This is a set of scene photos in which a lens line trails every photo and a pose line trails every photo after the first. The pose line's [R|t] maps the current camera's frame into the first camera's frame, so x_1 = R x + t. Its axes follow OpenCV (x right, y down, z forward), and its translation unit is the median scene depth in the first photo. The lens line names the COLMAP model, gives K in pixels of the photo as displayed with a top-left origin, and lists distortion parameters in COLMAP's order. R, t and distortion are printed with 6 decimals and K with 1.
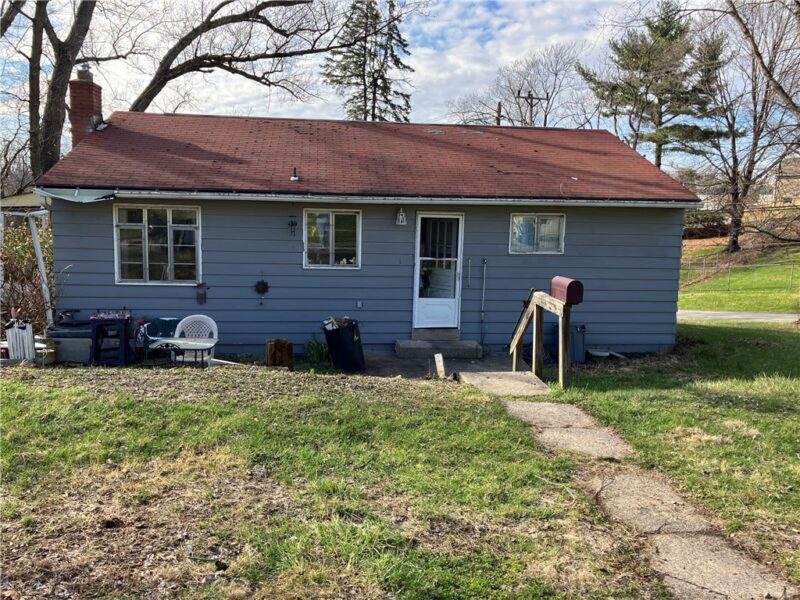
lens RADIAL K [[647.6, 0, 398.7], [0, 647.6, 292.0], [0, 0, 1]] dist [0.015379, 0.001454]
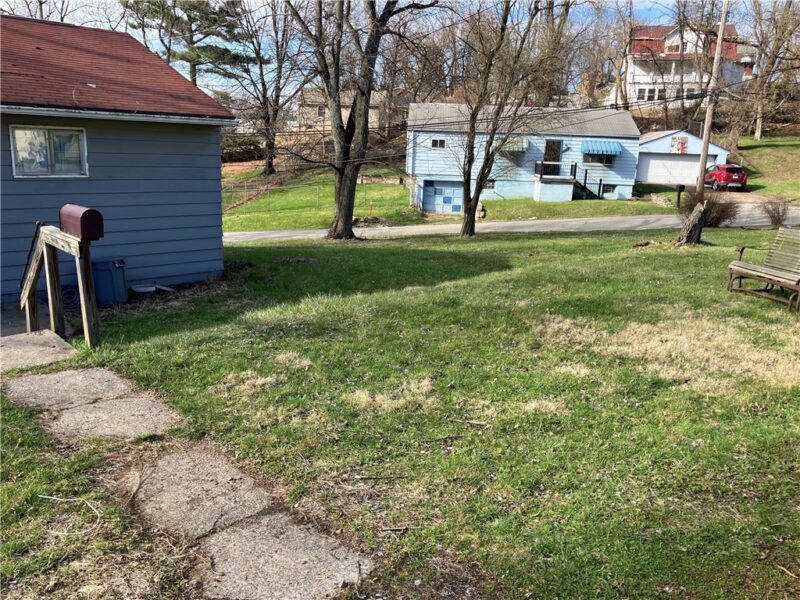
lens RADIAL K [[647.6, 0, 398.7], [0, 647.6, 292.0], [0, 0, 1]] dist [0.015379, 0.001454]
pose [[0.785201, -0.125462, 0.606399, 0.064799], [0.055033, 0.989524, 0.133469, -0.002788], [-0.616791, -0.071428, 0.783879, 0.128930]]
